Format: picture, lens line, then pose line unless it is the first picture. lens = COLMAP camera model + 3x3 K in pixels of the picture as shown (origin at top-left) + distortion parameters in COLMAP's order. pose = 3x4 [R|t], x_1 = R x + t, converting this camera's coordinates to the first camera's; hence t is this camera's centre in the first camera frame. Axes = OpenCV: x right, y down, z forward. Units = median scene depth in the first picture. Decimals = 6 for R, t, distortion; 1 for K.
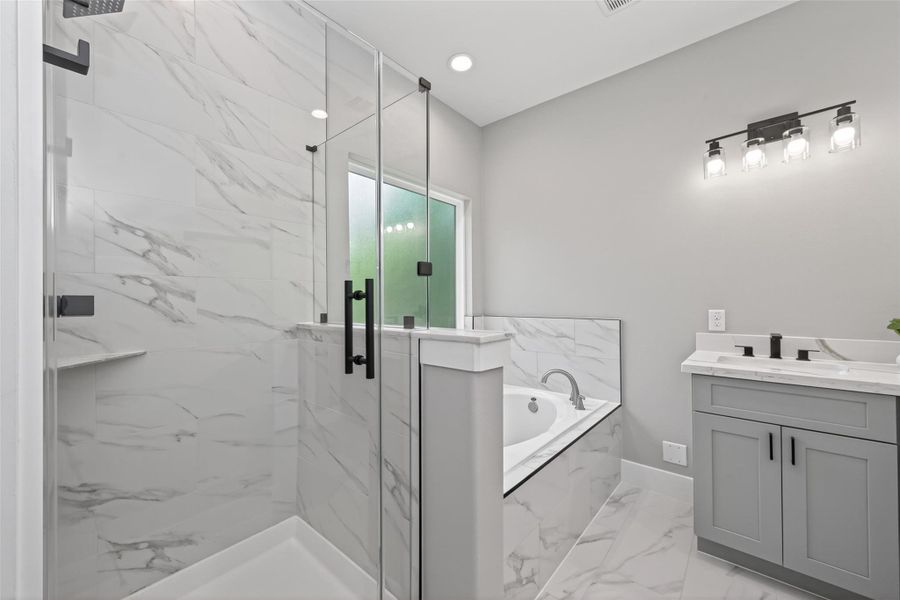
lens RADIAL K [[352.2, 0, 450.0], [0, 352.2, 300.0], [0, 0, 1]] dist [-0.000925, -0.000226]
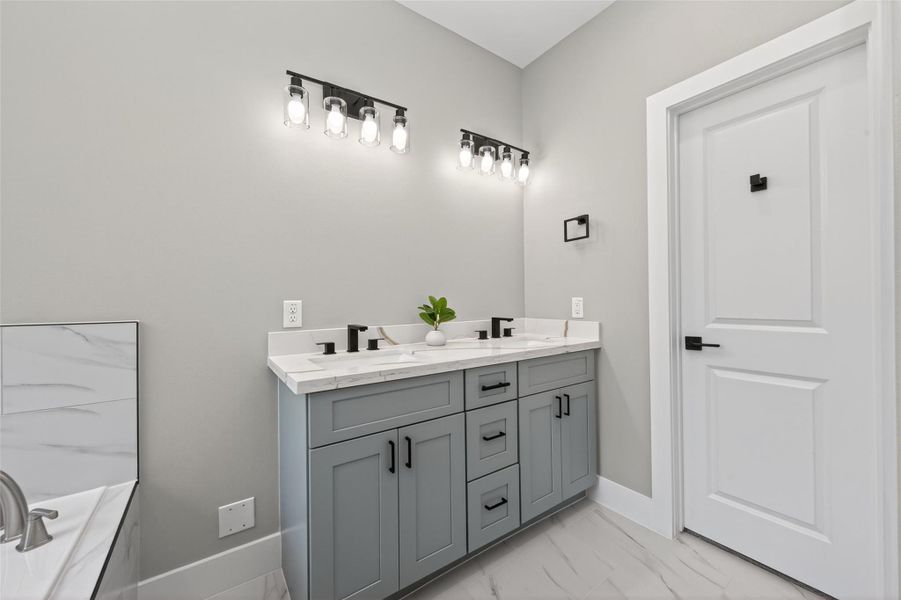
lens RADIAL K [[351.1, 0, 450.5], [0, 351.1, 300.0], [0, 0, 1]] dist [0.020405, -0.000143]
pose [[0.247785, -0.000687, 0.968815, 0.101499], [0.001213, 0.999999, 0.000399, 0.030787], [-0.968814, 0.001077, 0.247786, 0.530462]]
